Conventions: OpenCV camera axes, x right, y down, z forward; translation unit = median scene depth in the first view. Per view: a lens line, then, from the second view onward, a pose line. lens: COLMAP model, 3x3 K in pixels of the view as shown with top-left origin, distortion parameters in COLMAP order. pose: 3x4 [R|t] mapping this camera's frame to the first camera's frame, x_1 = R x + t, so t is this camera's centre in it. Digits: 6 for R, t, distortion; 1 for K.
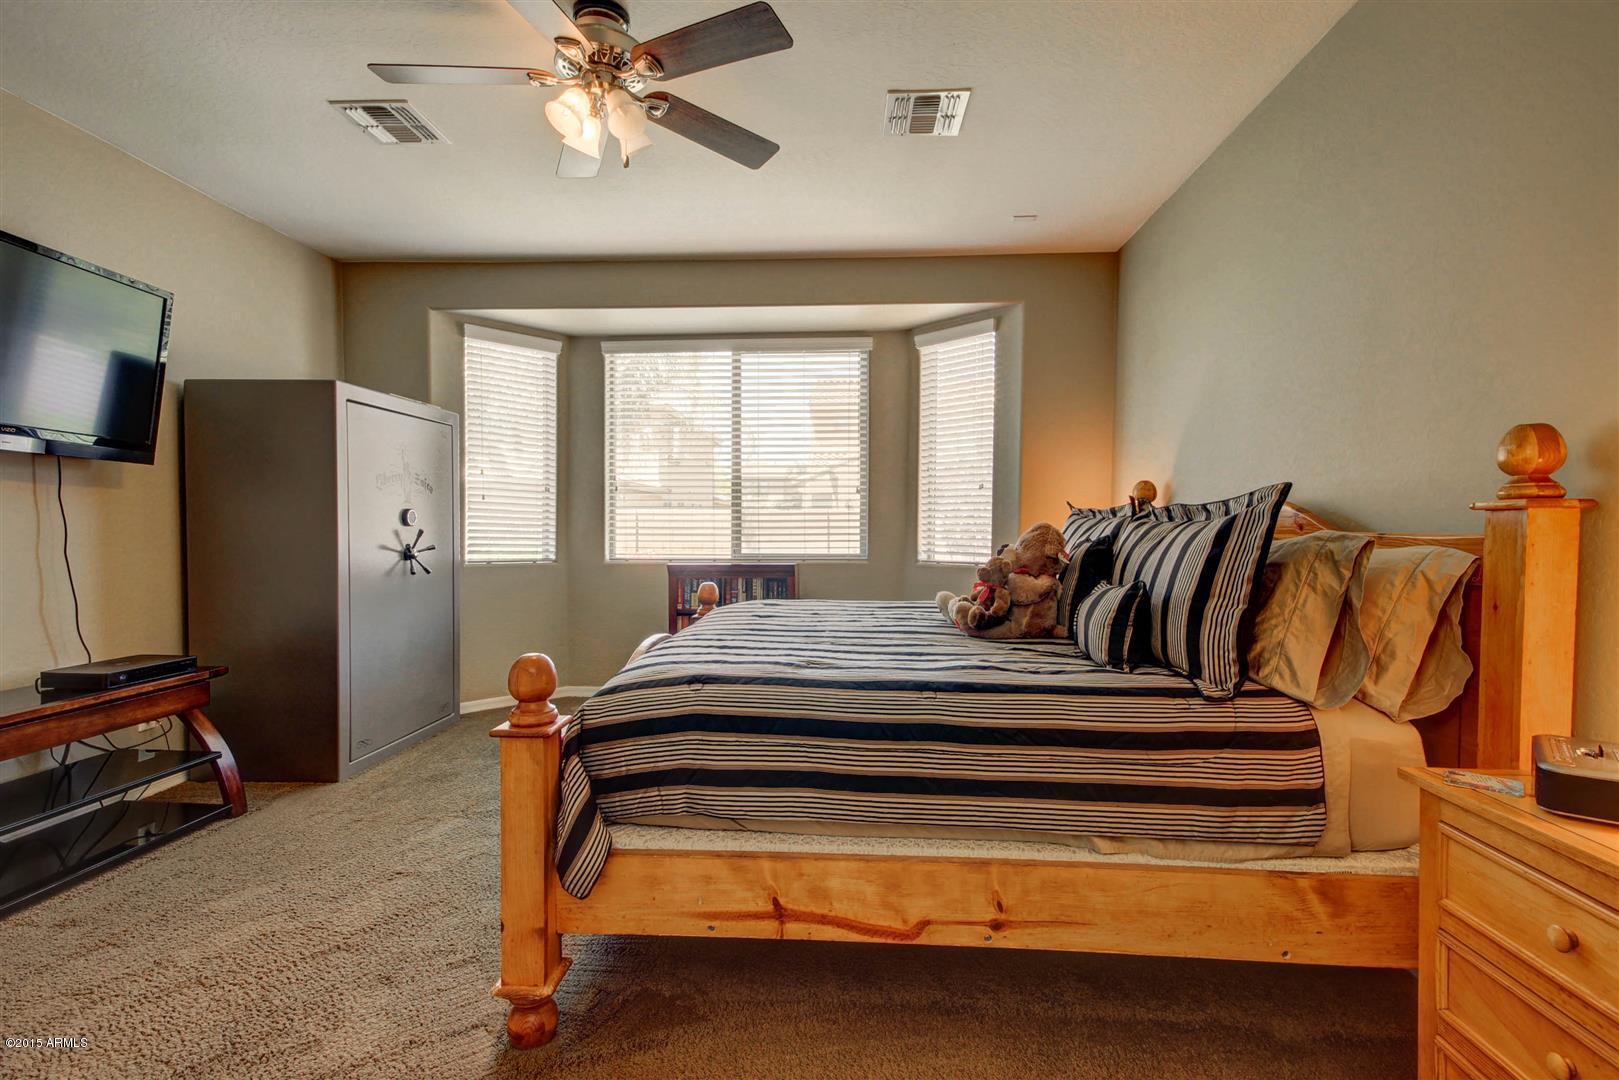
lens RADIAL K [[766.3, 0, 812.5], [0, 766.3, 545.5], [0, 0, 1]] dist [0.020588, -0.001266]
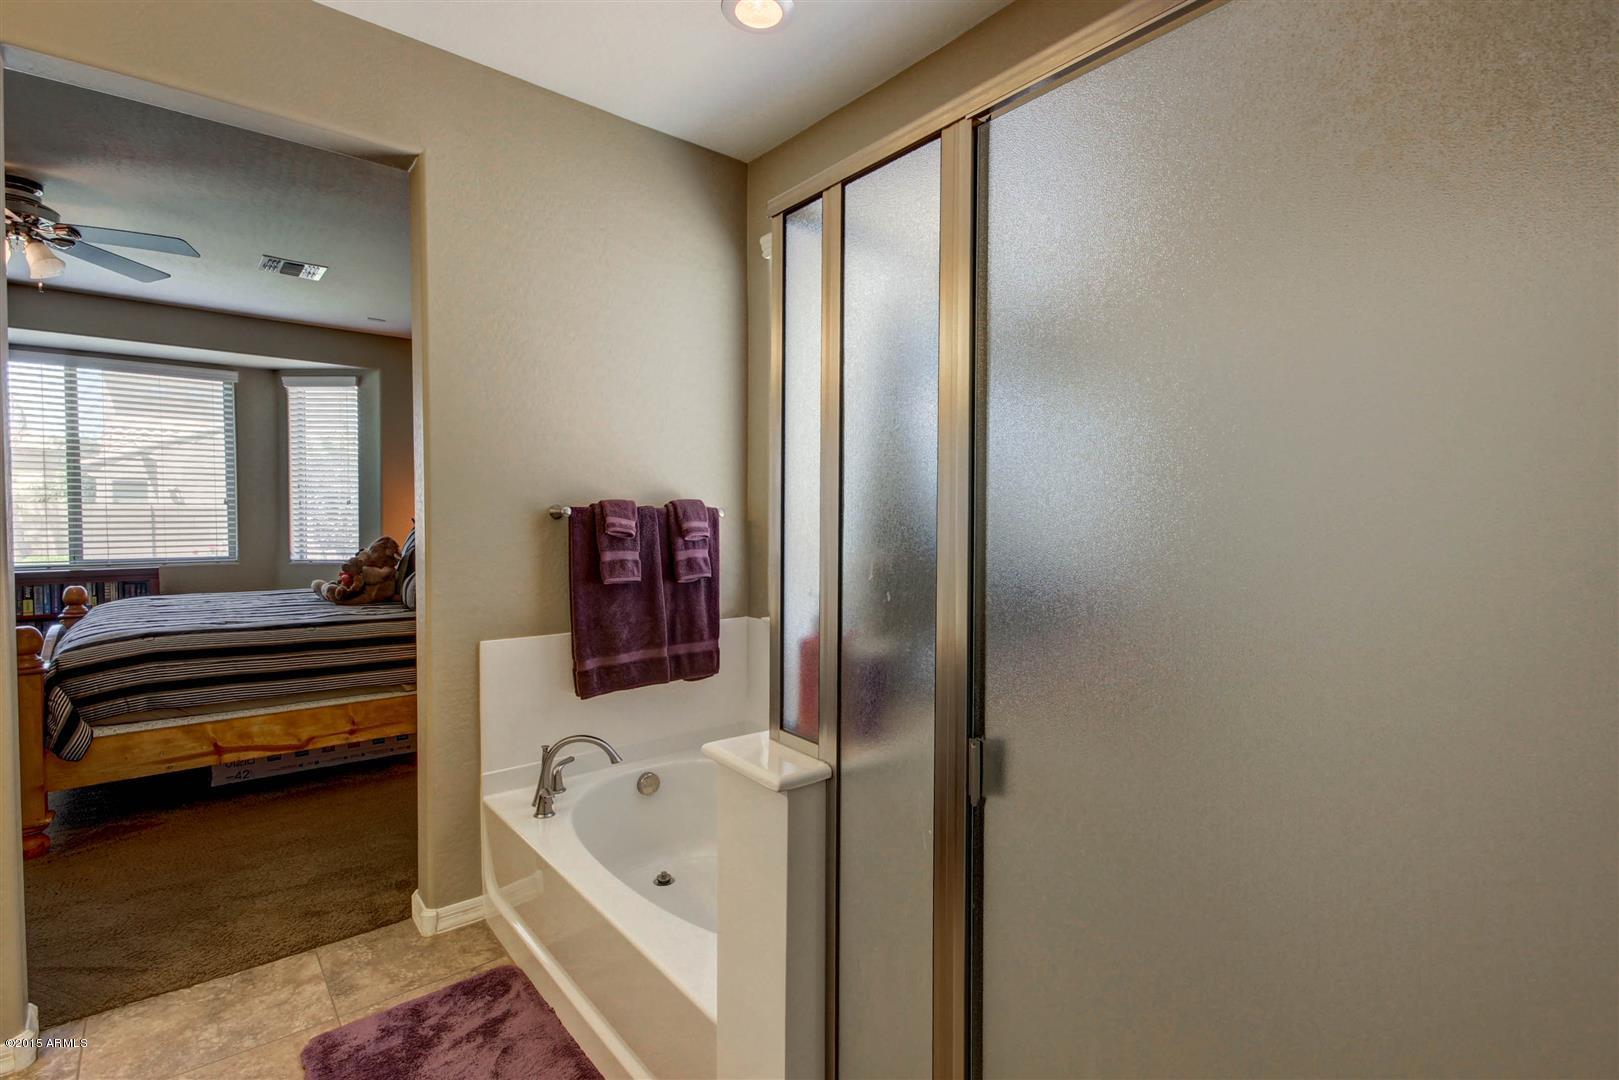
lens RADIAL K [[766.3, 0, 823.1], [0, 766.3, 542.0], [0, 0, 1]] dist [0.020588, -0.001266]
pose [[0.729148, -0.022635, 0.683981, -0.175083], [0.016696, 0.999744, 0.015286, -0.027747], [-0.684152, 0.000274, 0.729339, -0.975764]]
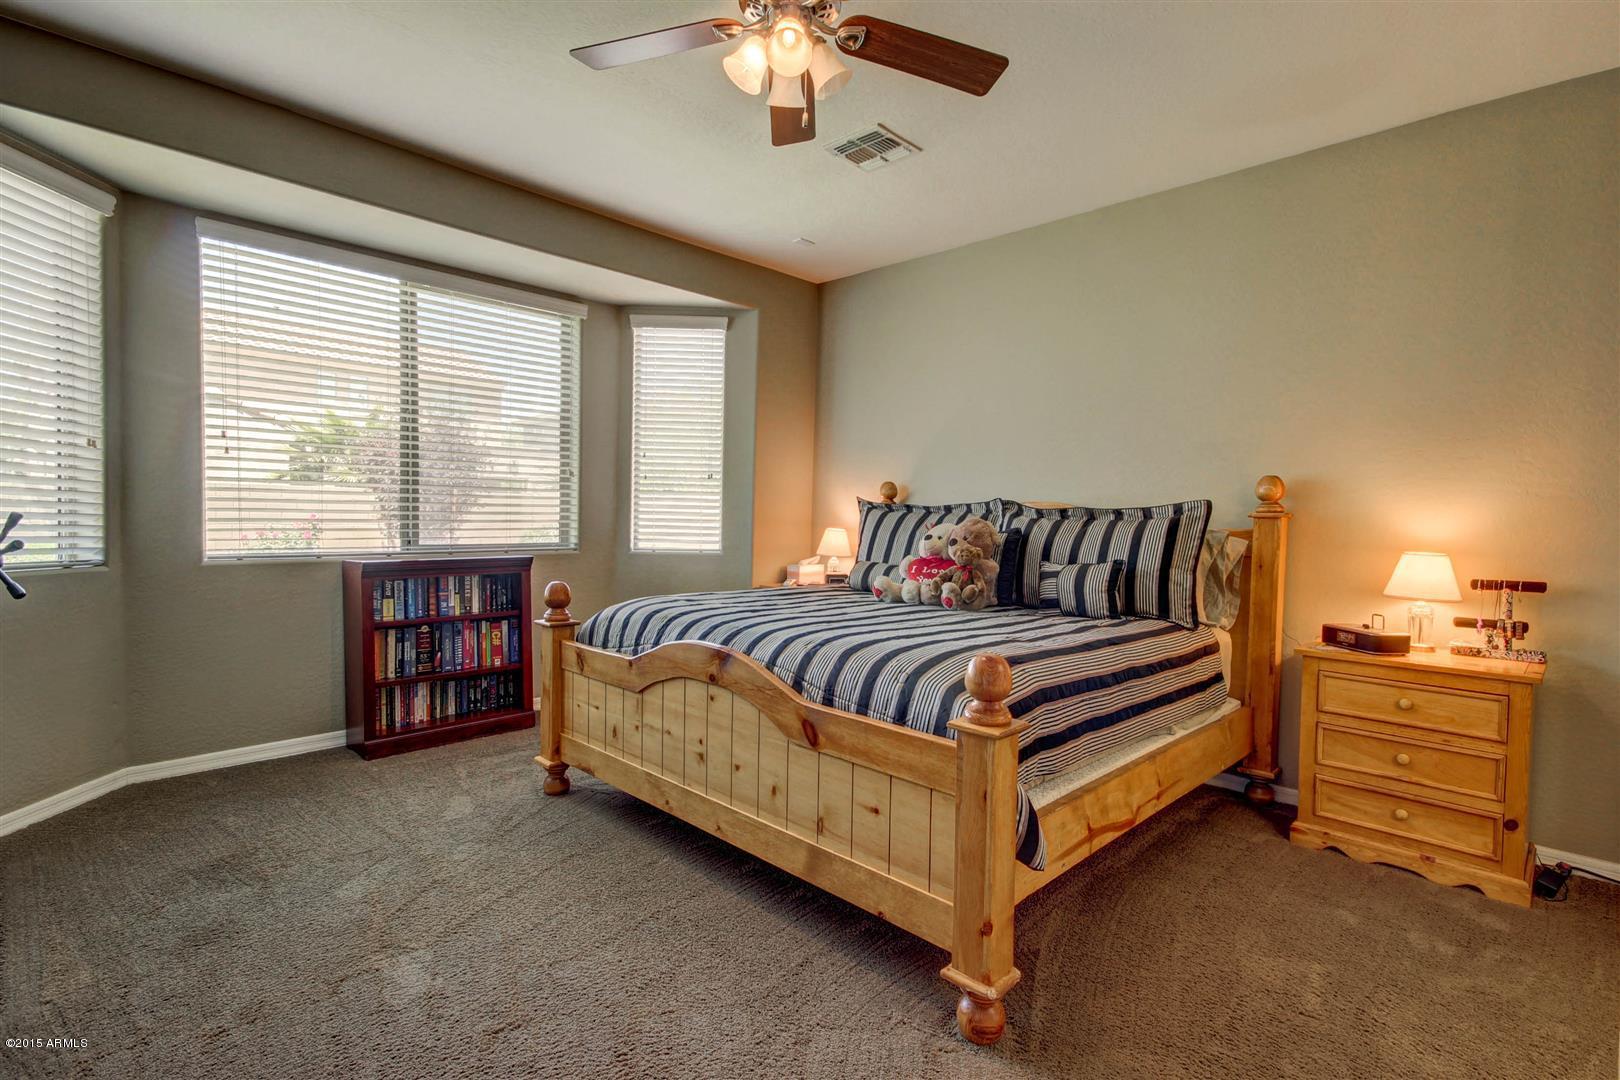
lens RADIAL K [[766.8, 0, 839.5], [0, 766.8, 551.7], [0, 0, 1]] dist [0.020588, -0.001266]
pose [[0.653659, -0.025848, 0.756347, -0.856873], [0.001729, 0.999465, 0.032662, -0.016301], [-0.756787, -0.020042, 0.653354, 0.343444]]
